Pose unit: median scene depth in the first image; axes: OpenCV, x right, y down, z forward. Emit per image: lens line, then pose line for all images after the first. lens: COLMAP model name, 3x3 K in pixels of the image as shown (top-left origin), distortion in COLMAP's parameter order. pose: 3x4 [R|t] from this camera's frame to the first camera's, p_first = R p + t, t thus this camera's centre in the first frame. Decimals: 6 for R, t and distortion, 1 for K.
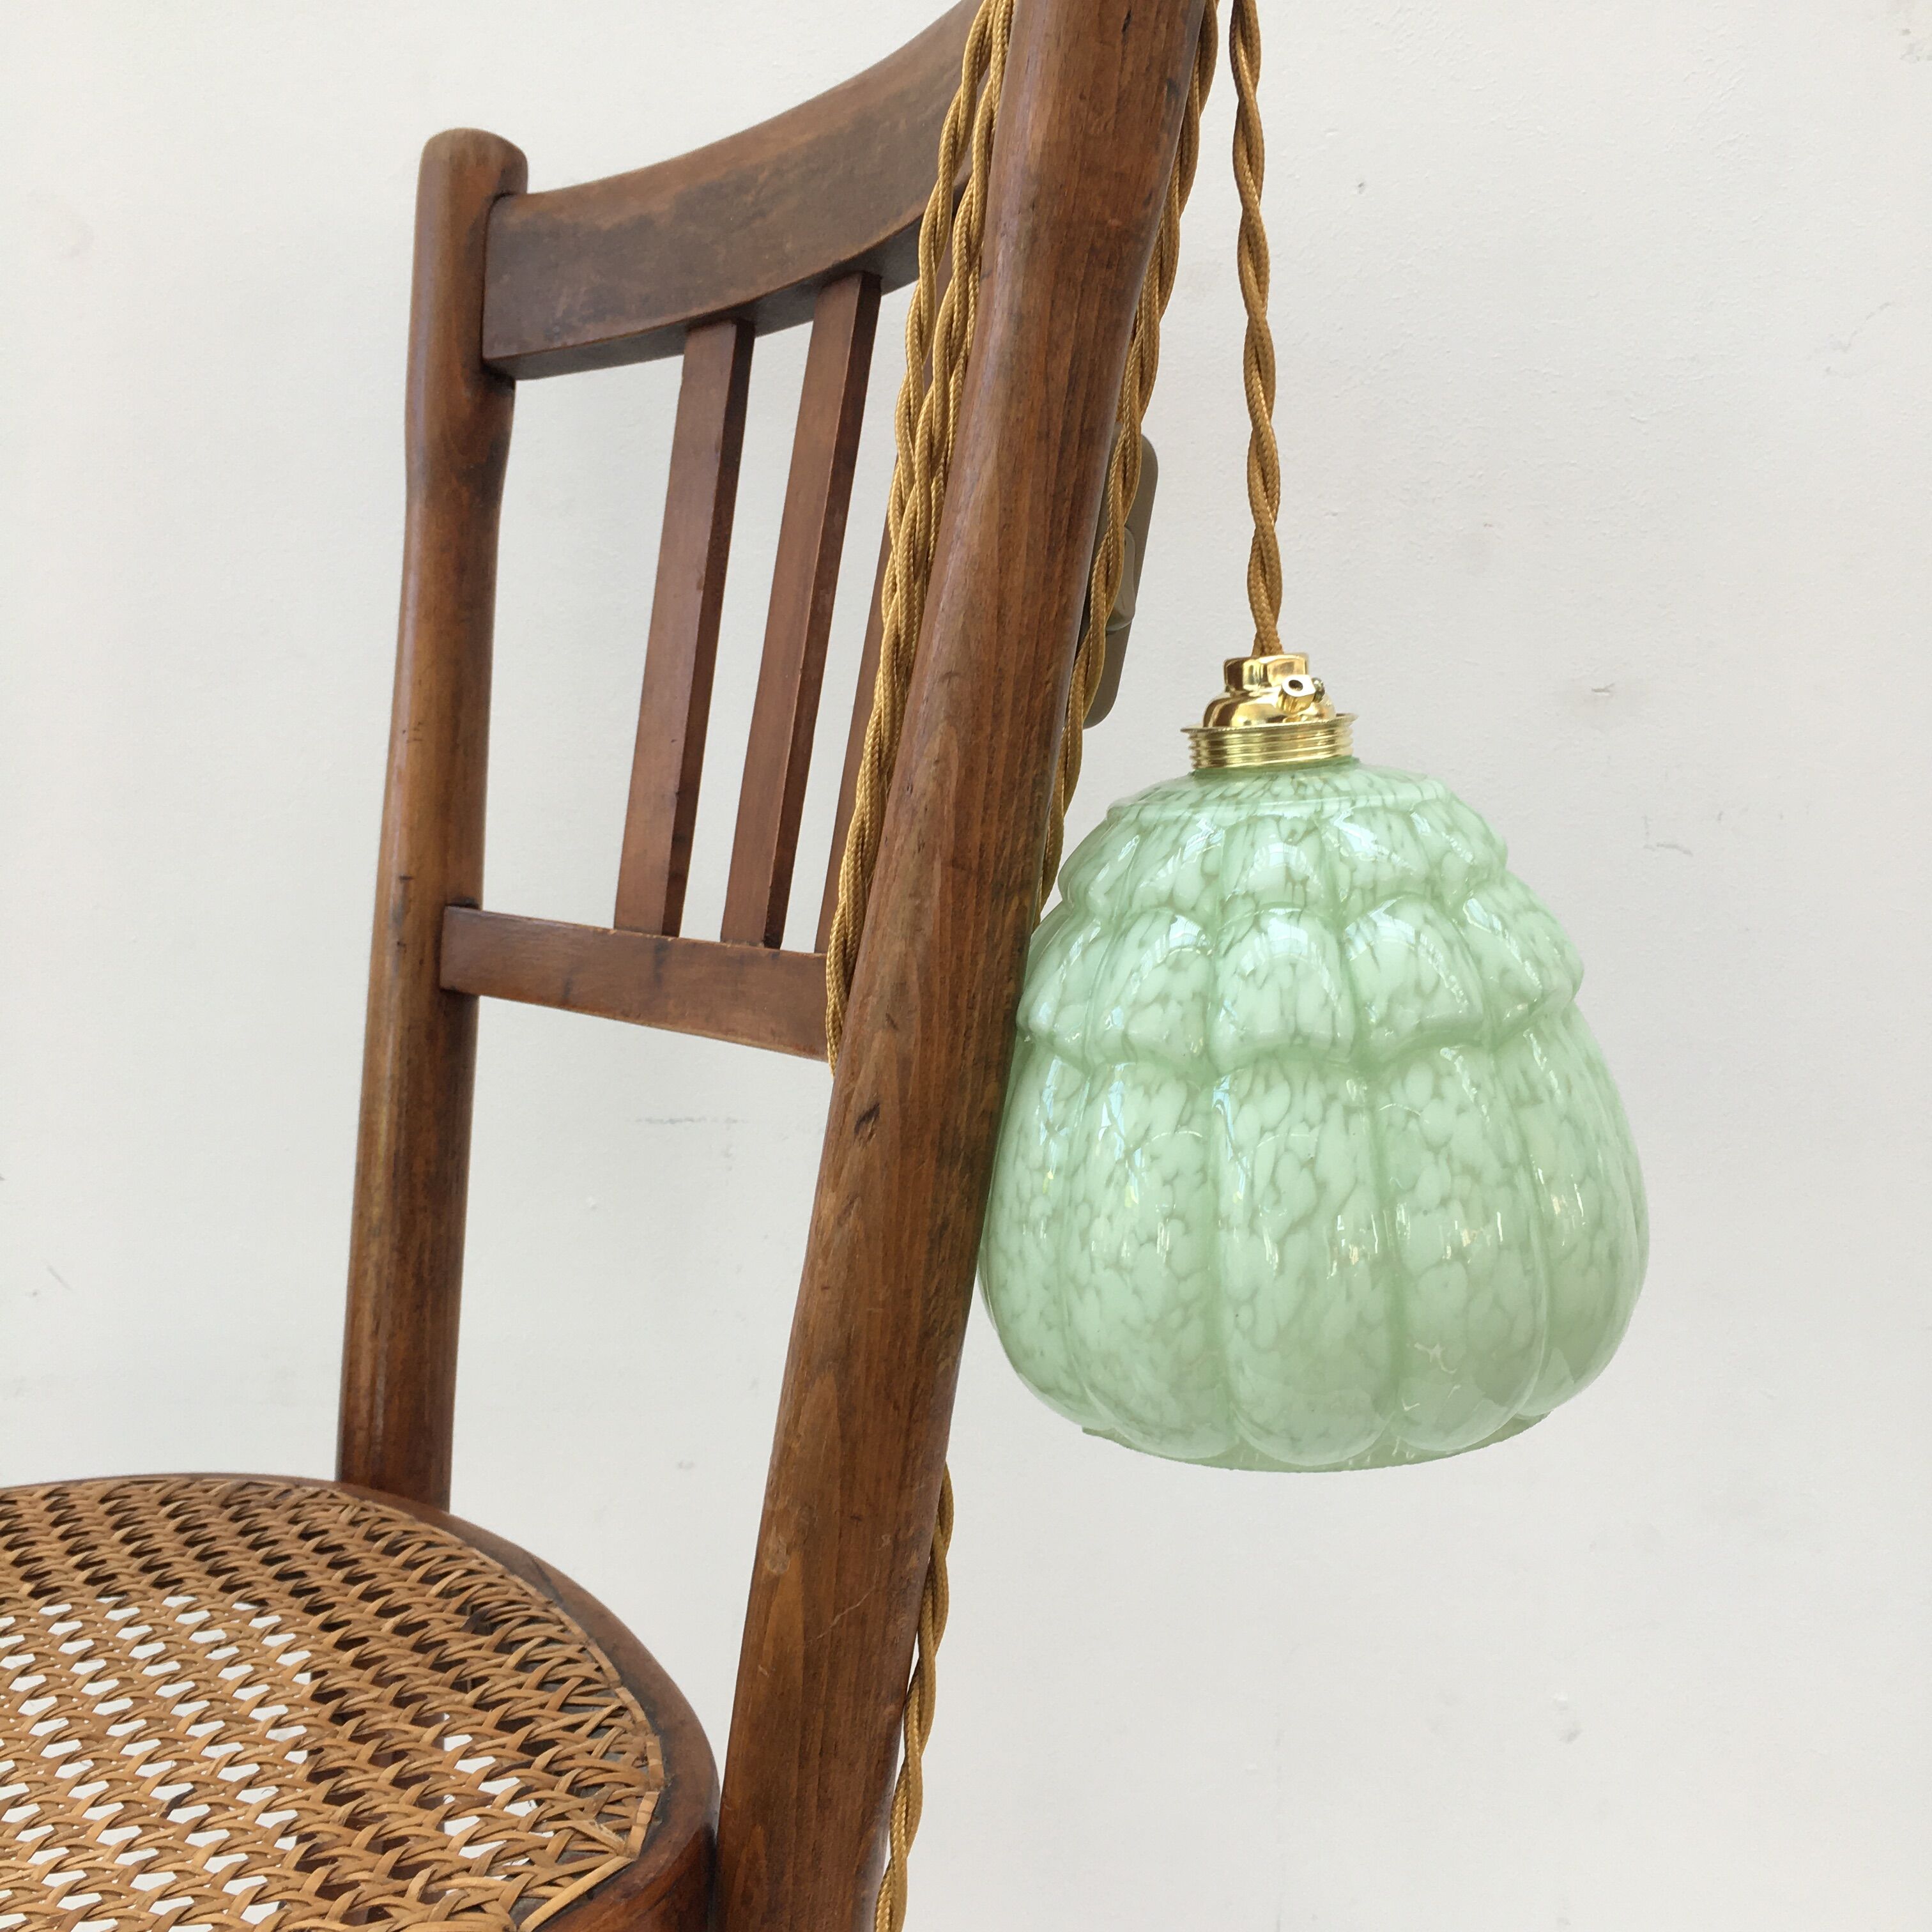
lens RADIAL K [[2313.4, 0, 952.5], [0, 2313.4, 952.1], [0, 0, 1]] dist [0.043227, 0.000000]
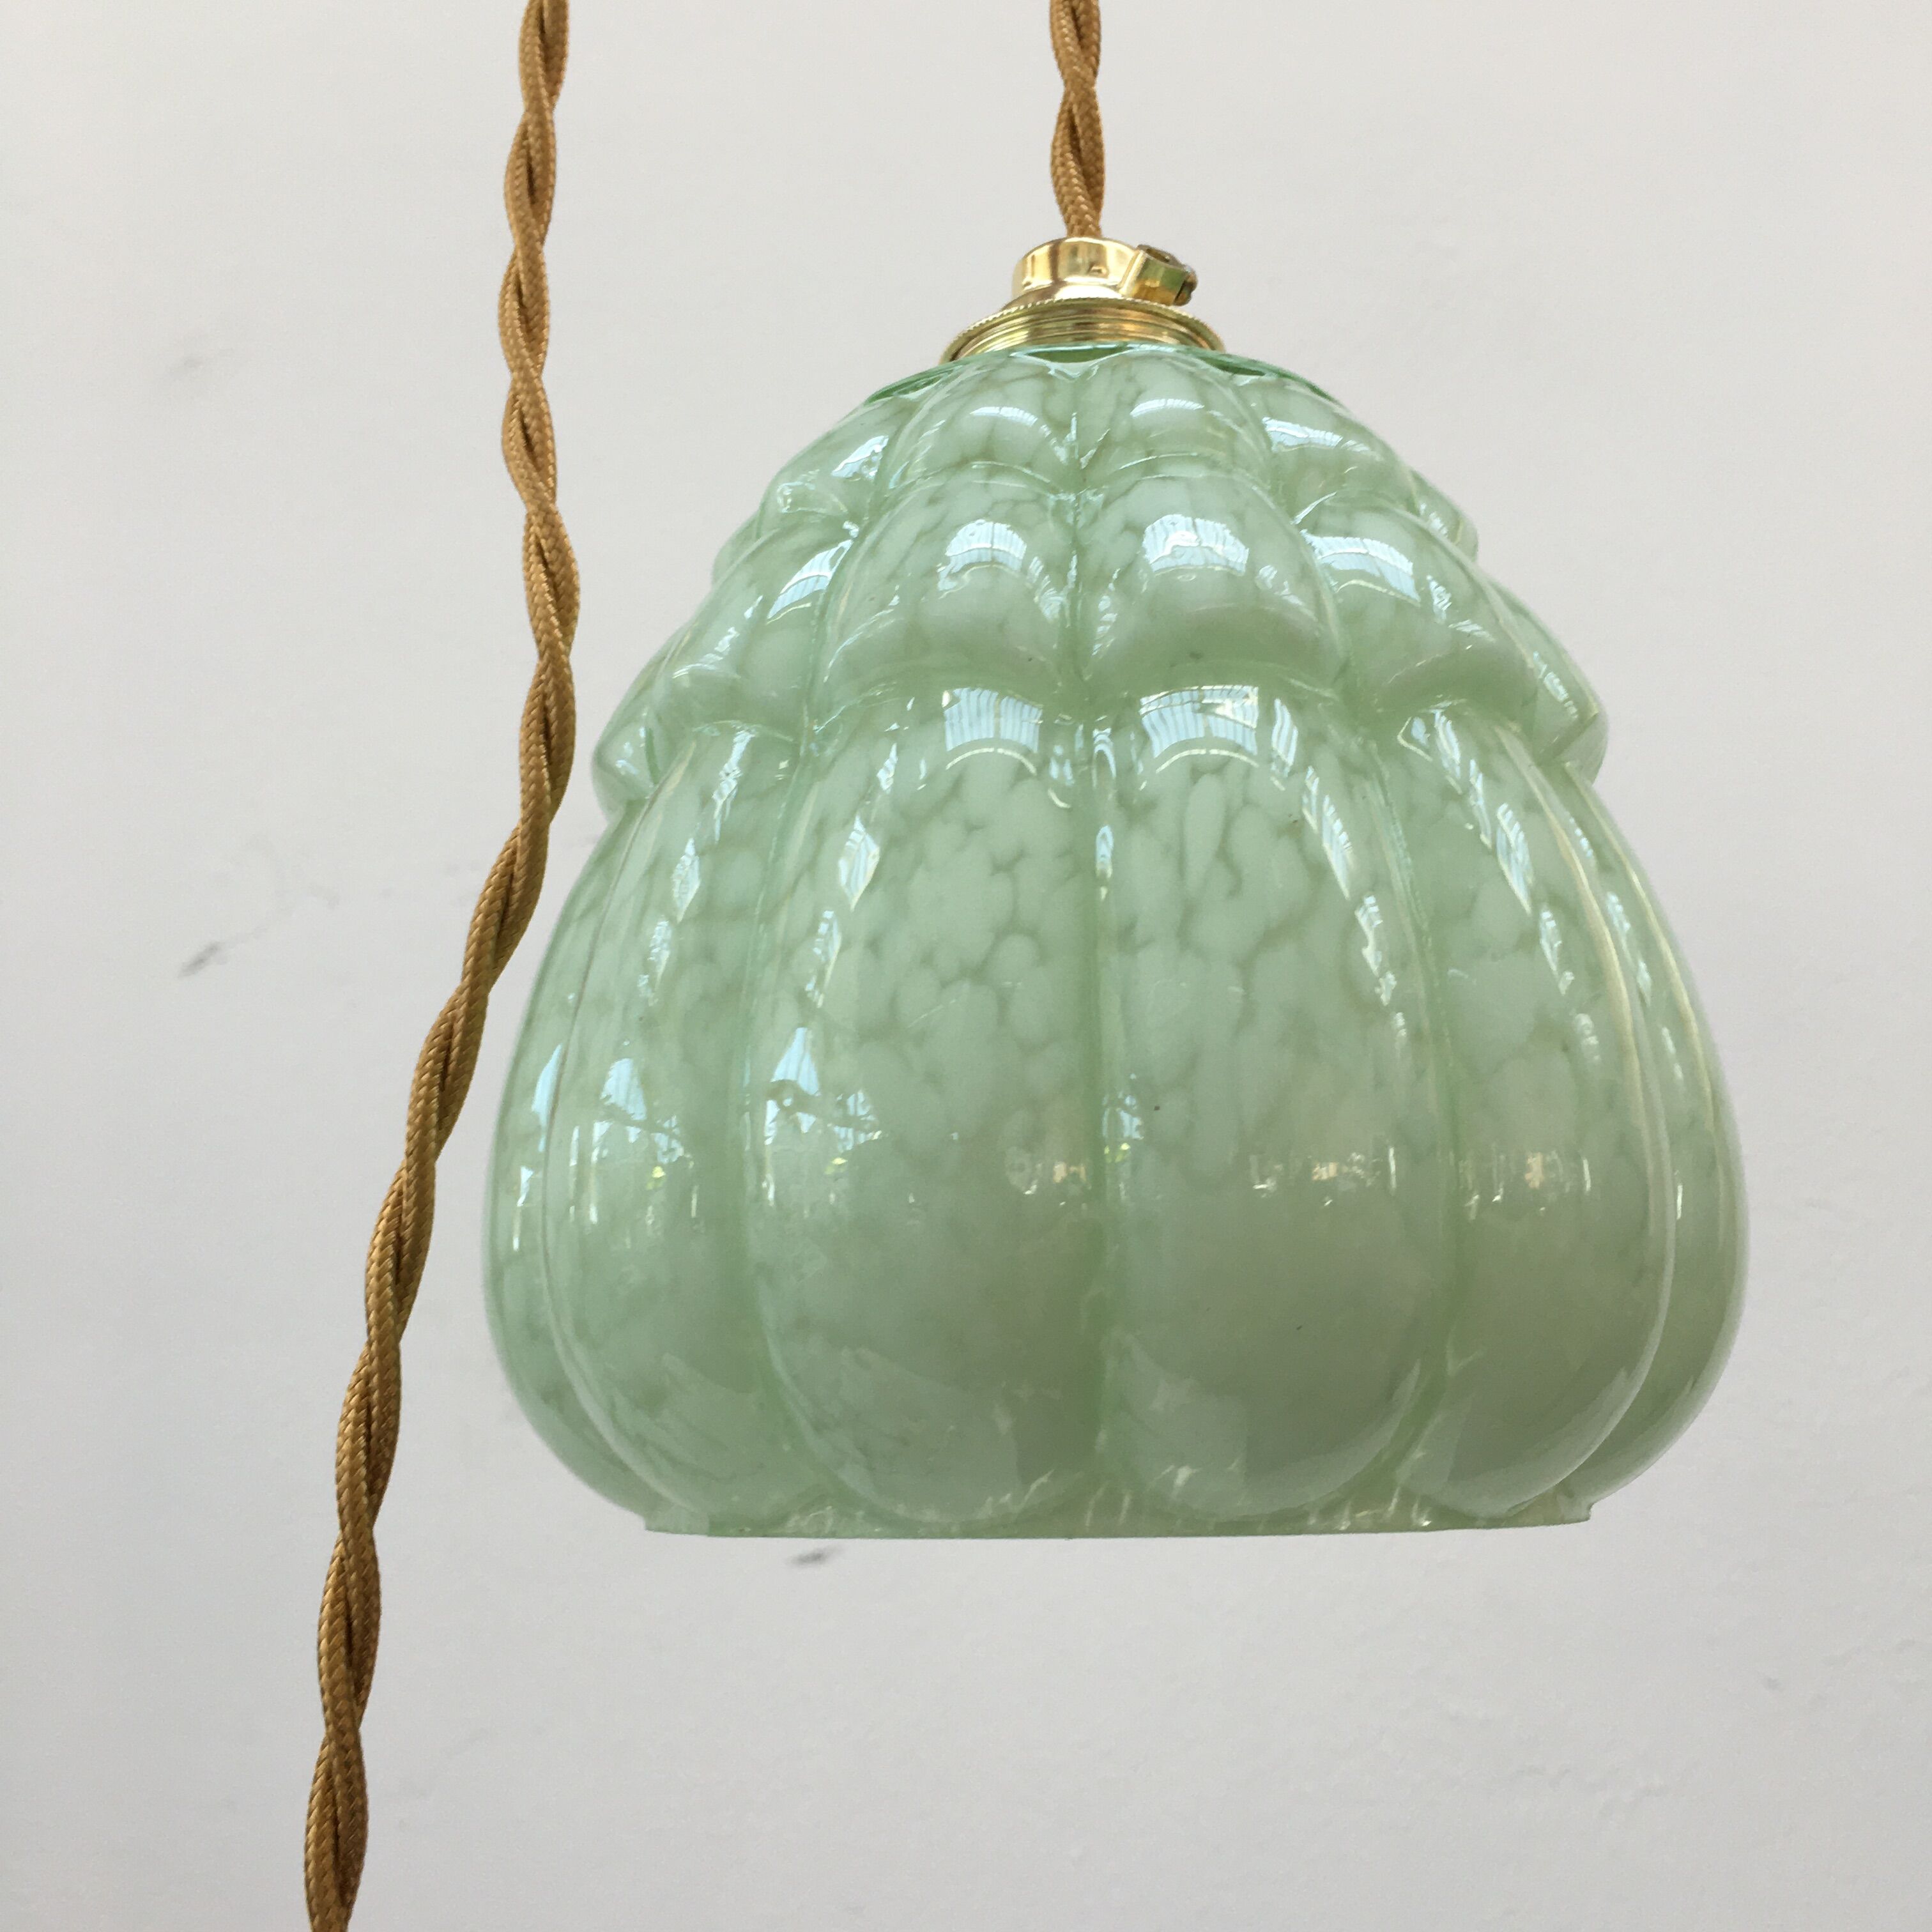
lens RADIAL K [[2313.4, 0, 970.8], [0, 2313.4, 965.6], [0, 0, 1]] dist [0.043227, 0.000000]
pose [[0.944662, 0.134300, 0.299295, -0.055717], [-0.020268, 0.934509, -0.355361, 0.284688], [-0.327419, 0.329630, 0.885517, 0.558046]]
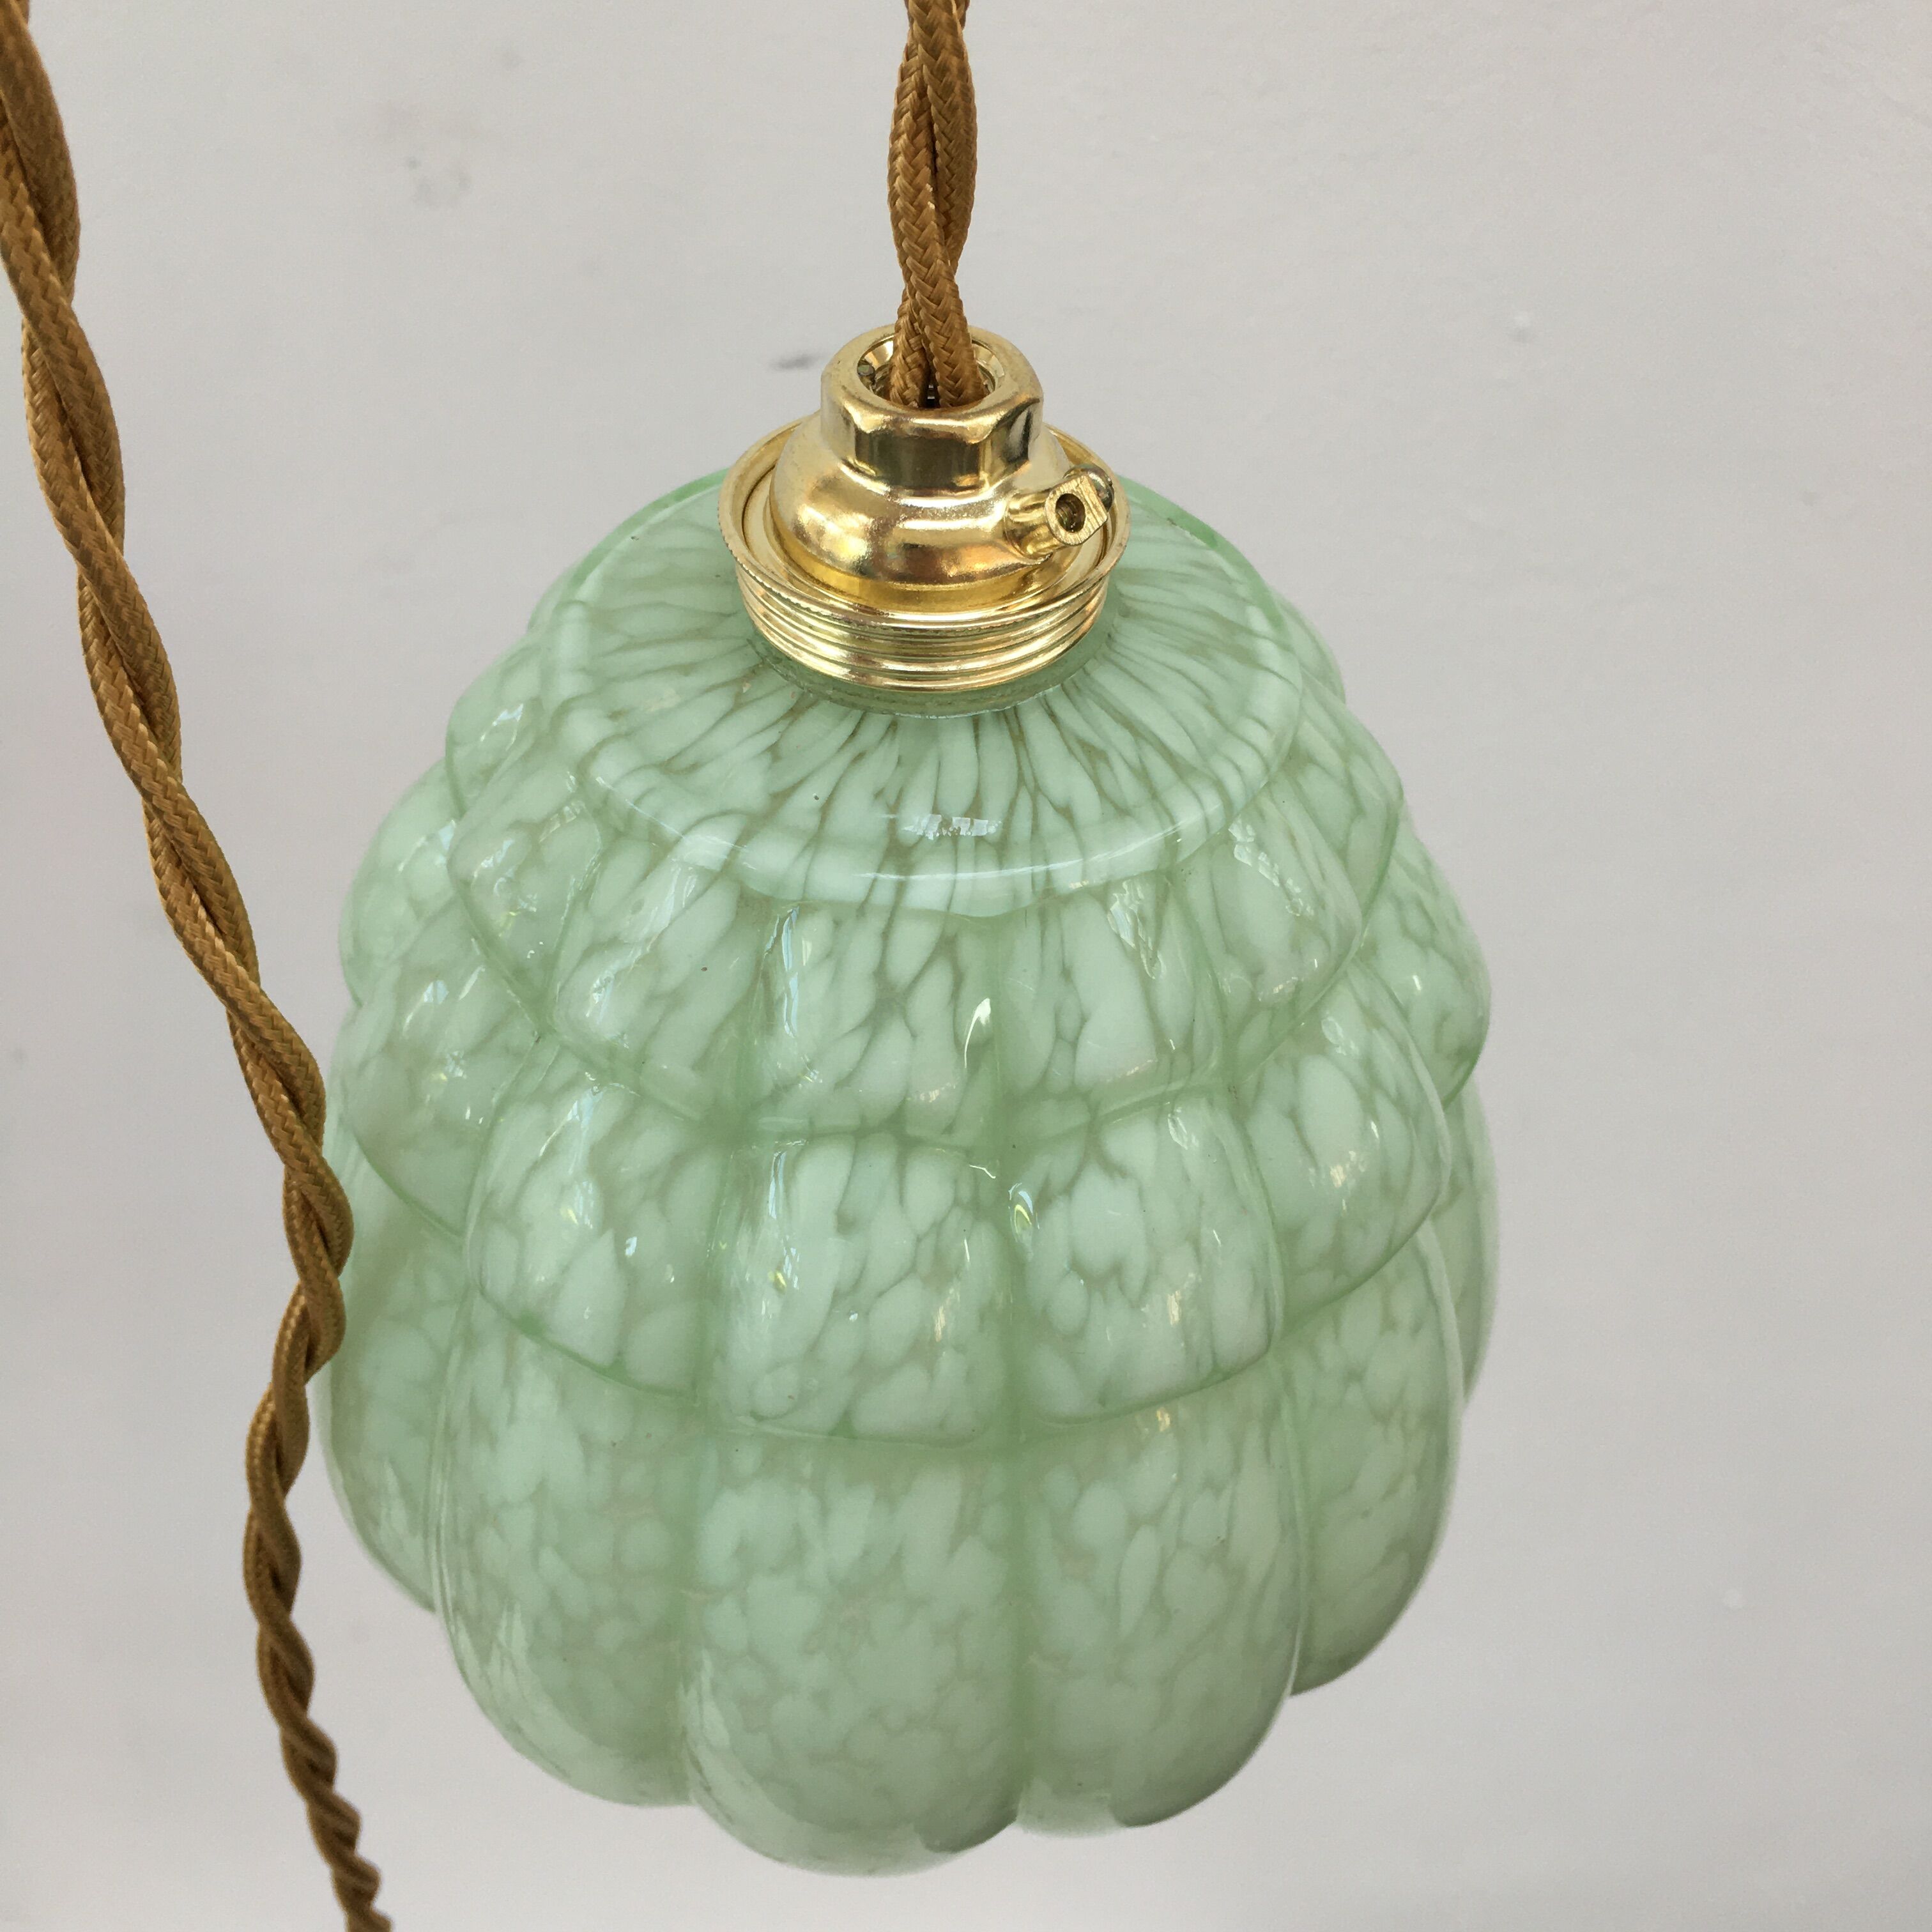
lens RADIAL K [[2313.4, 0, 1019.0], [0, 2313.4, 970.9], [0, 0, 1]] dist [0.043227, 0.000000]
pose [[0.817694, -0.307894, 0.486393, -0.090993], [-0.038510, 0.813789, 0.579883, -0.299677], [-0.574364, -0.492898, 0.653573, 0.712805]]
